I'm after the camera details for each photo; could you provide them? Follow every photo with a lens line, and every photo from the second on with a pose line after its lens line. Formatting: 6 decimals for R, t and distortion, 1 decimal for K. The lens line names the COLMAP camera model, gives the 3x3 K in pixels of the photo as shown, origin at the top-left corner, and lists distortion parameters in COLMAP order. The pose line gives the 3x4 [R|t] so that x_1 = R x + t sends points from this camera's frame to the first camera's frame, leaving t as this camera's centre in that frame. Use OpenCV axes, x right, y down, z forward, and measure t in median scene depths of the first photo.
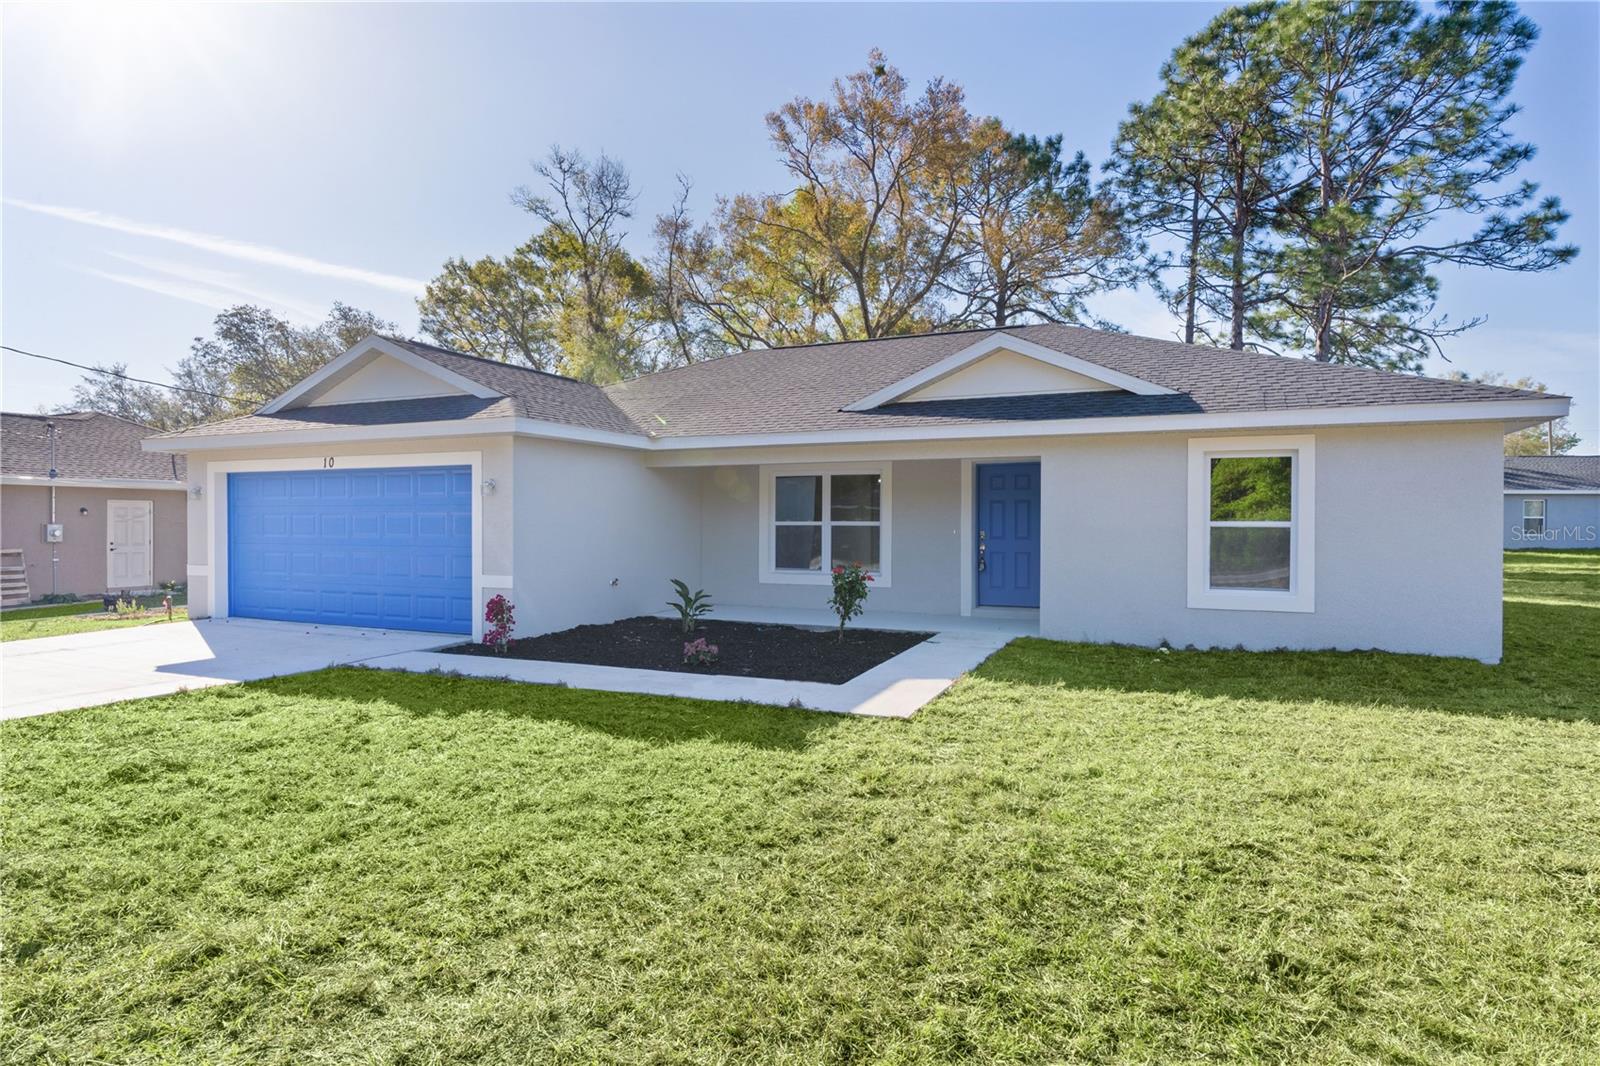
lens RADIAL K [[901.9, 0, 789.2], [0, 901.9, 530.2], [0, 0, 1]] dist [0.006050, 0.000278]
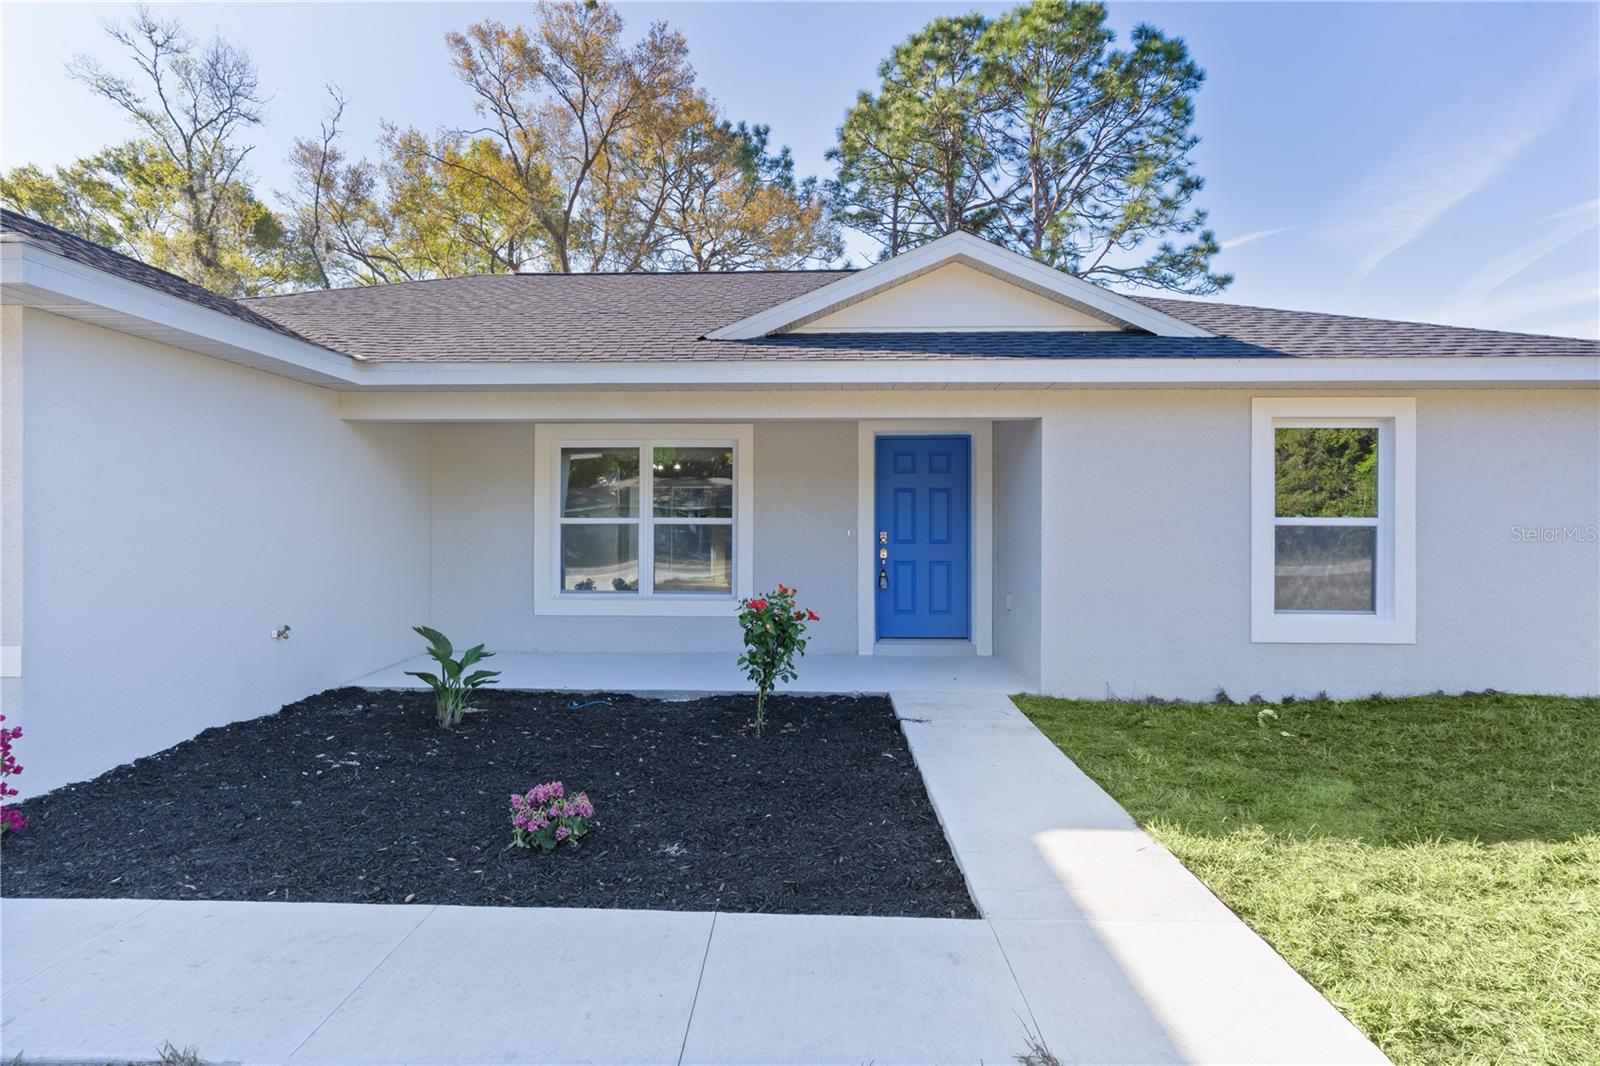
lens RADIAL K [[866.5, 0, 790.8], [0, 866.5, 526.7], [0, 0, 1]] dist [0.000122, -0.000211]
pose [[0.924786, -0.001169, 0.380485, -0.100467], [0.002747, 0.999990, -0.003604, -0.000932], [-0.380477, 0.004378, 0.924780, 0.380803]]
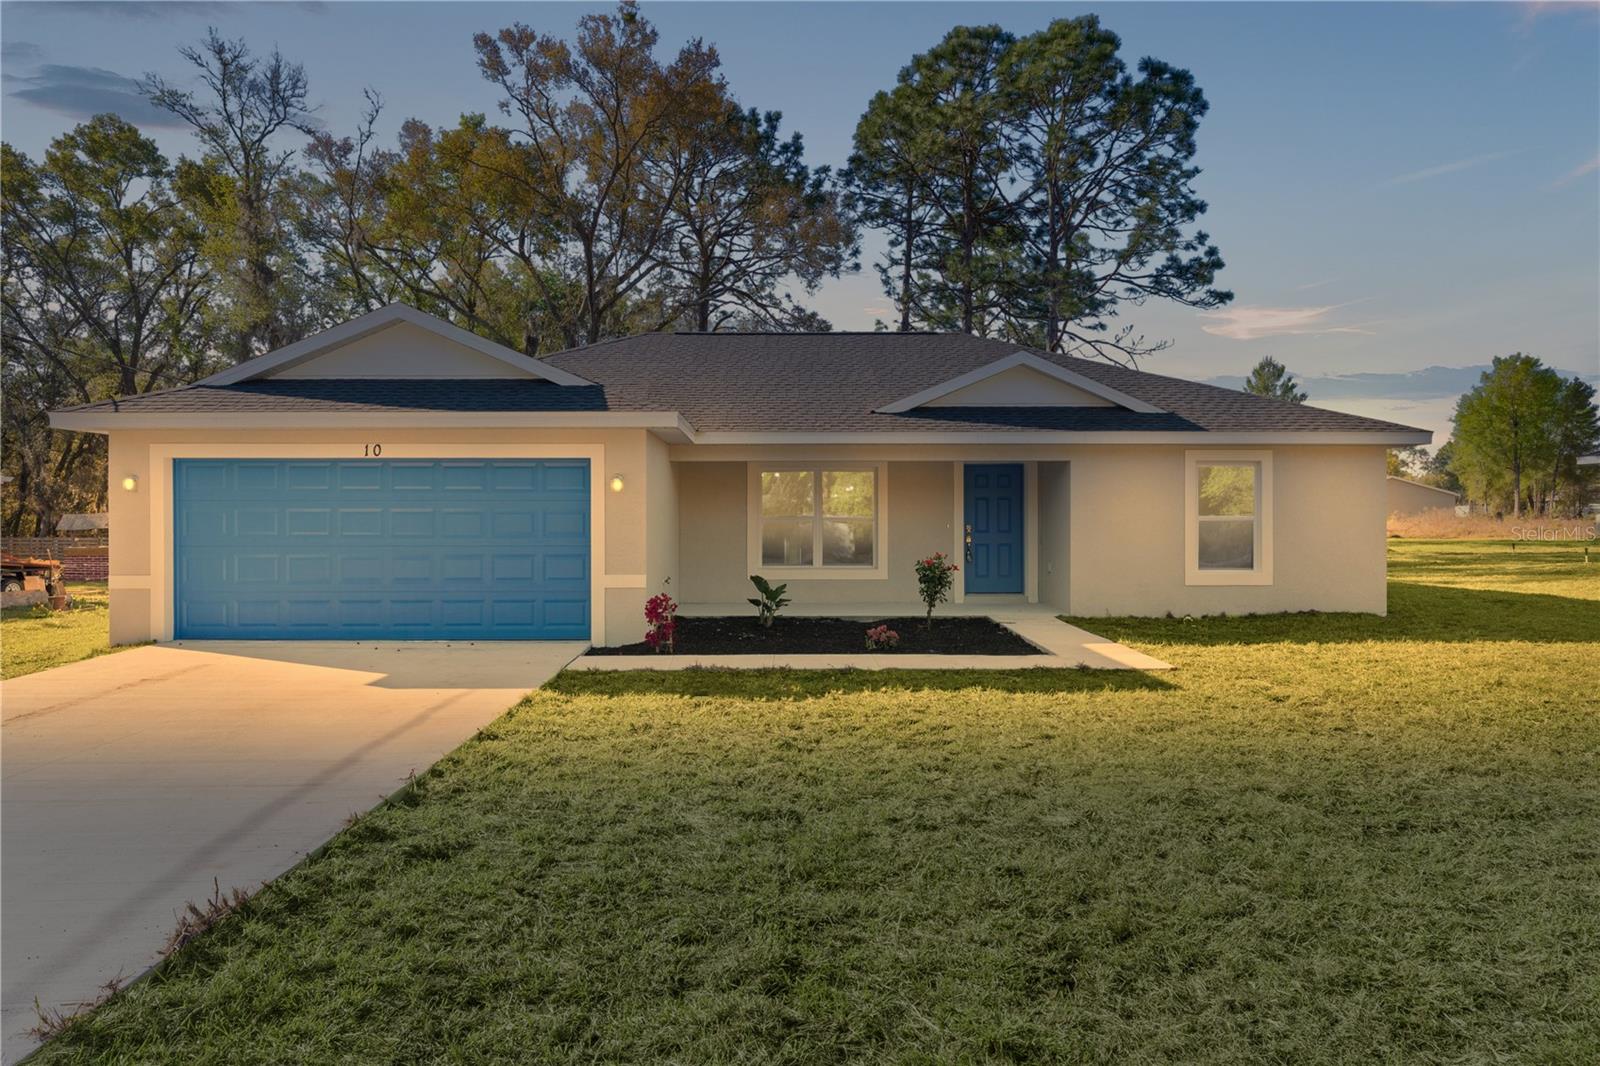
lens RADIAL K [[1061.0, 0, 800.0], [0, 1061.0, 533.0], [0, 0, 1]] dist [0.005836, -0.001526]
pose [[0.903882, -0.009081, 0.427686, -0.489522], [0.007000, 0.999955, 0.006439, 0.000319], [-0.427726, -0.002826, 0.903904, -0.073444]]
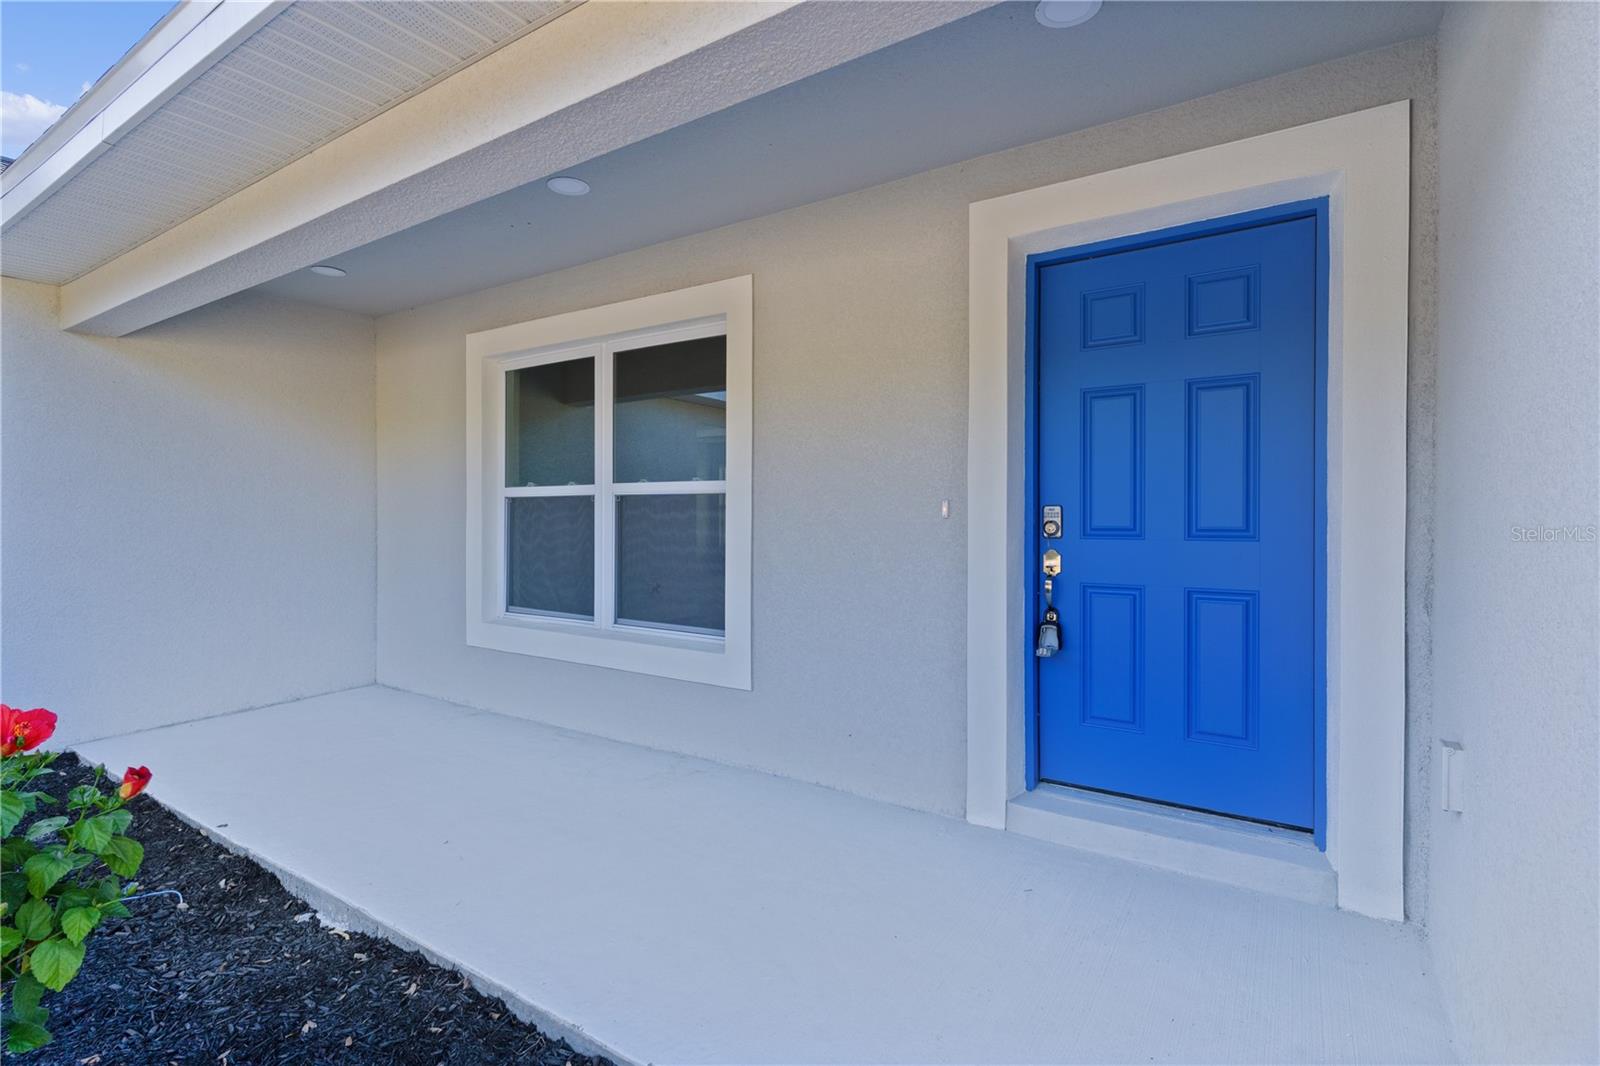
lens RADIAL K [[760.3, 0, 798.2], [0, 760.3, 519.1], [0, 0, 1]] dist [0.001787, 0.000245]
pose [[0.986663, -0.002683, -0.162757, 0.165057], [0.003091, 0.999993, 0.002253, 0.003793], [0.162750, -0.002726, 0.986664, 0.715345]]
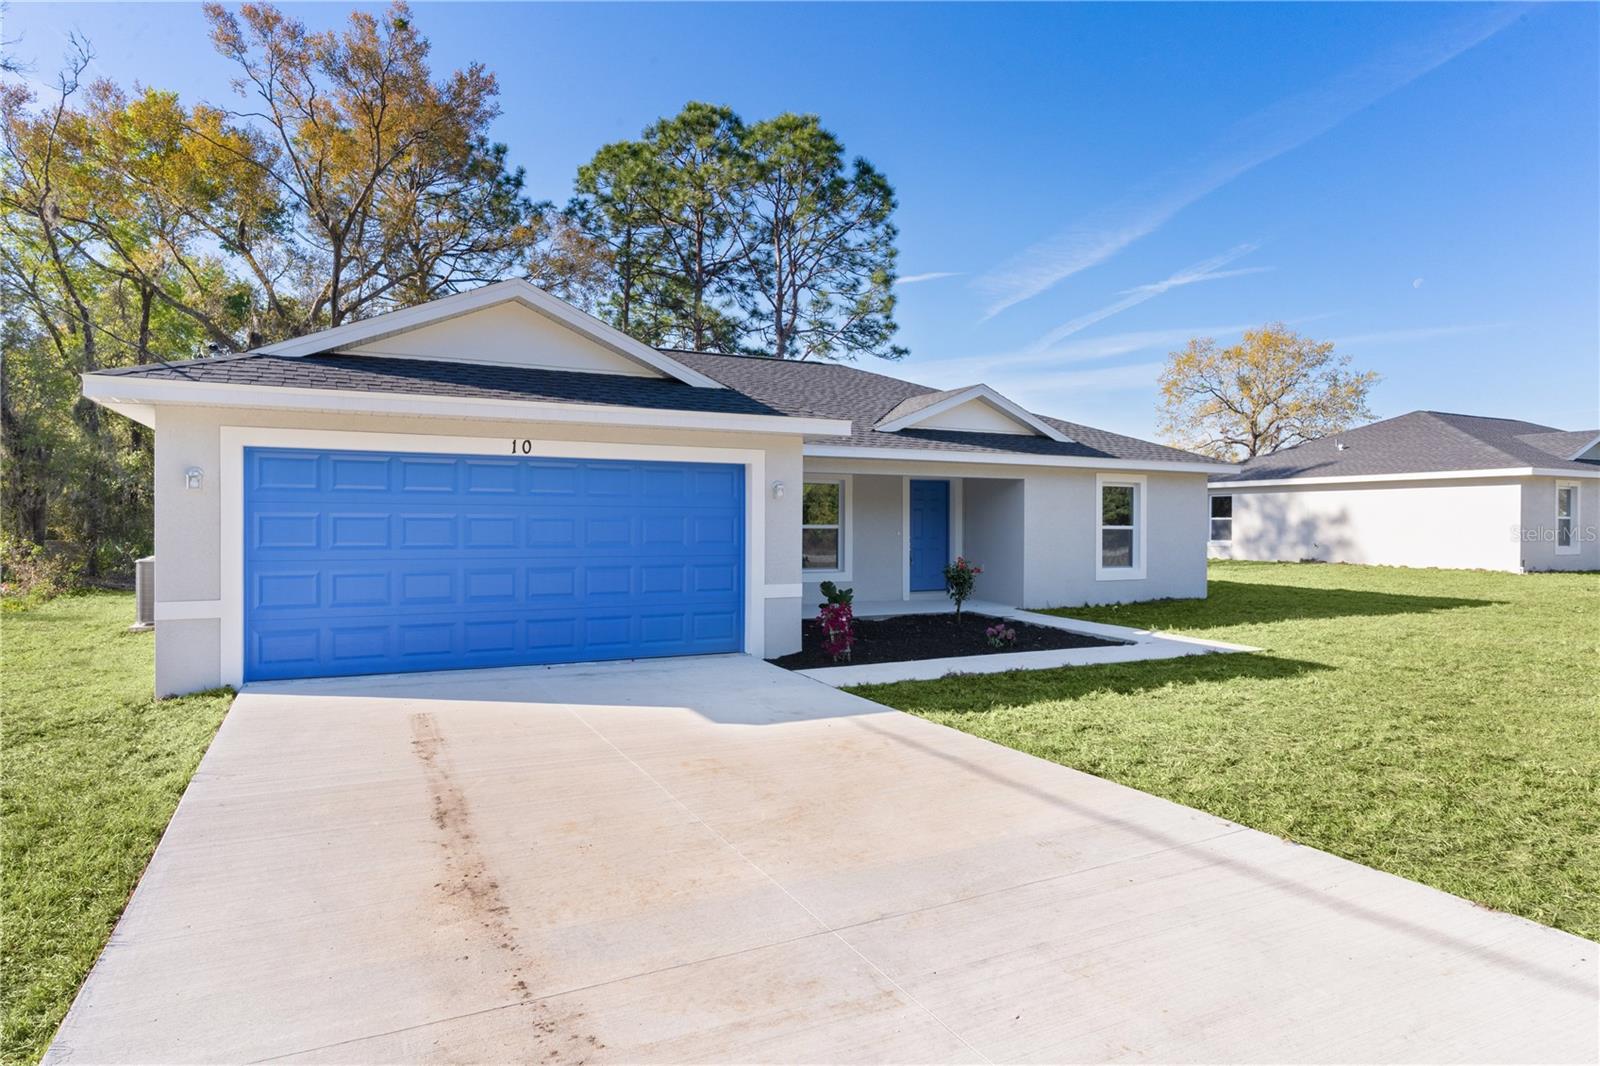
lens RADIAL K [[877.1, 0, 800.0], [0, 877.1, 533.0], [0, 0, 1]] dist [-0.004714, -0.001218]
pose [[0.637680, -0.007688, 0.770263, -0.779688], [0.001771, 0.999962, 0.008515, -0.007821], [-0.770299, -0.004066, 0.637670, 0.308931]]
